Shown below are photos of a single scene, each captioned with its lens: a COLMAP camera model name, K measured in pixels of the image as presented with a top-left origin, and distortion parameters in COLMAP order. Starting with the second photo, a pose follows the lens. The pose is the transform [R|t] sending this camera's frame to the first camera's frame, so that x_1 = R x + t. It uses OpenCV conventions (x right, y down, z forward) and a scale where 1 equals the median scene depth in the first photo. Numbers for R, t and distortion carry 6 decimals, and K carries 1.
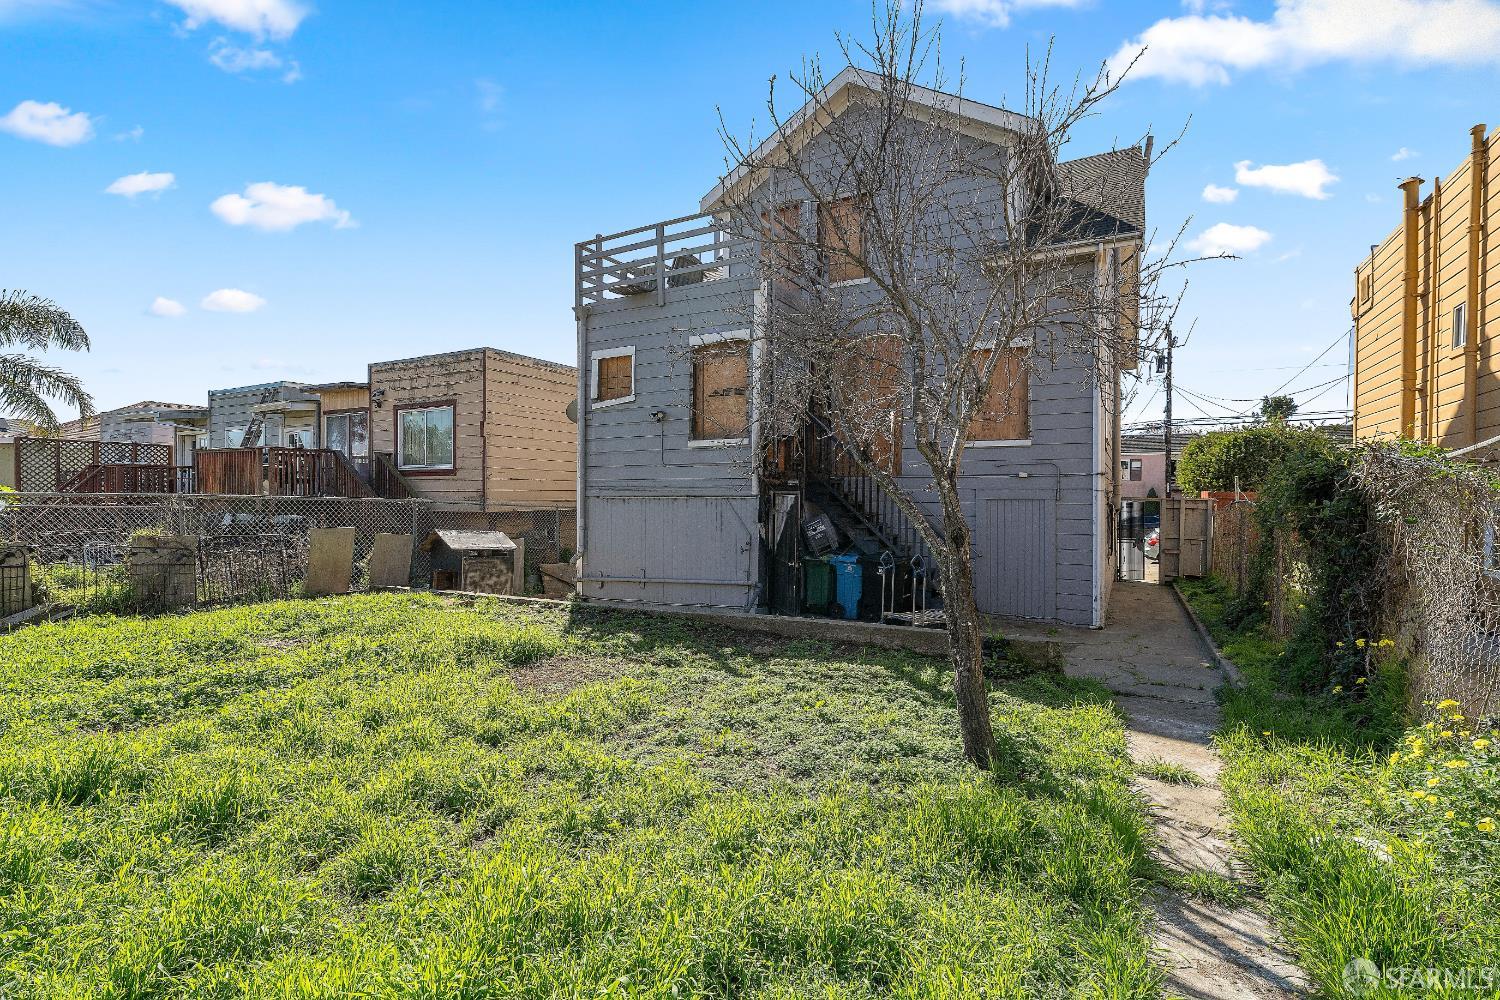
lens RADIAL K [[676.6, 0, 750.0], [0, 676.6, 500.0], [0, 0, 1]] dist [0.001097, 0.000155]
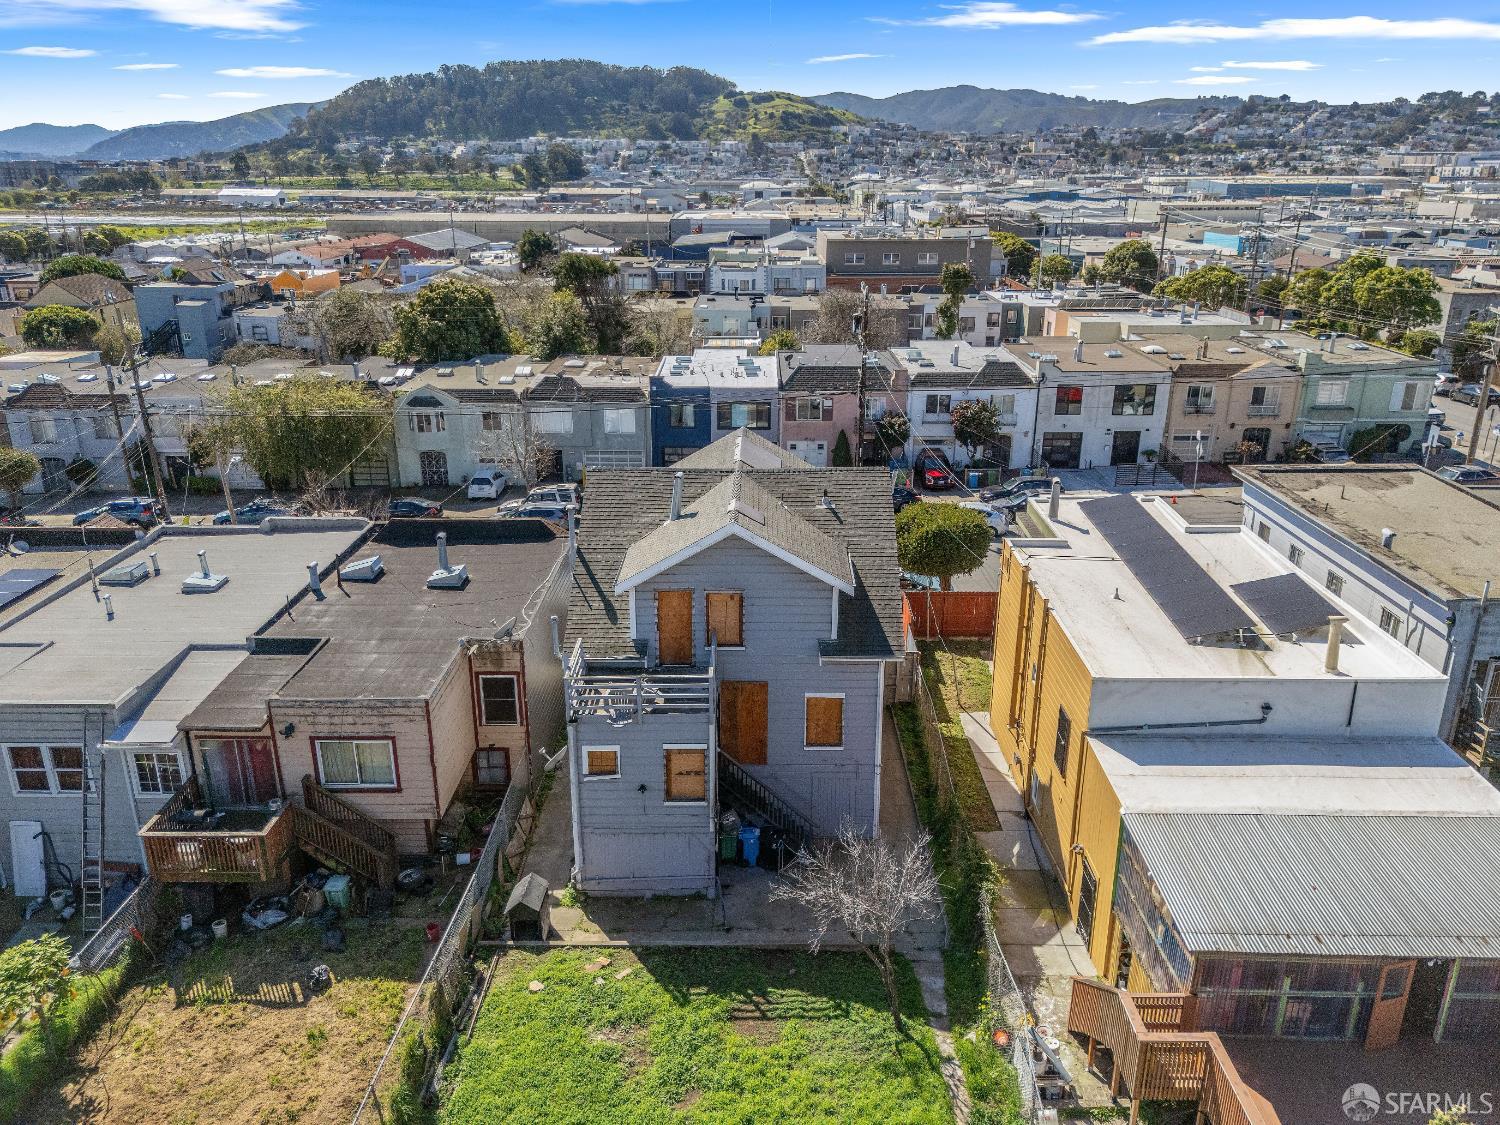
lens RADIAL K [[1102.1, 0, 750.0], [0, 1102.1, 562.5], [0, 0, 1]] dist [0.080635, -0.091237]
pose [[0.878729, -0.165042, 0.447880, -0.979905], [0.002368, 0.939817, 0.341671, -1.494638], [-0.477315, -0.299176, 0.826235, -1.069655]]
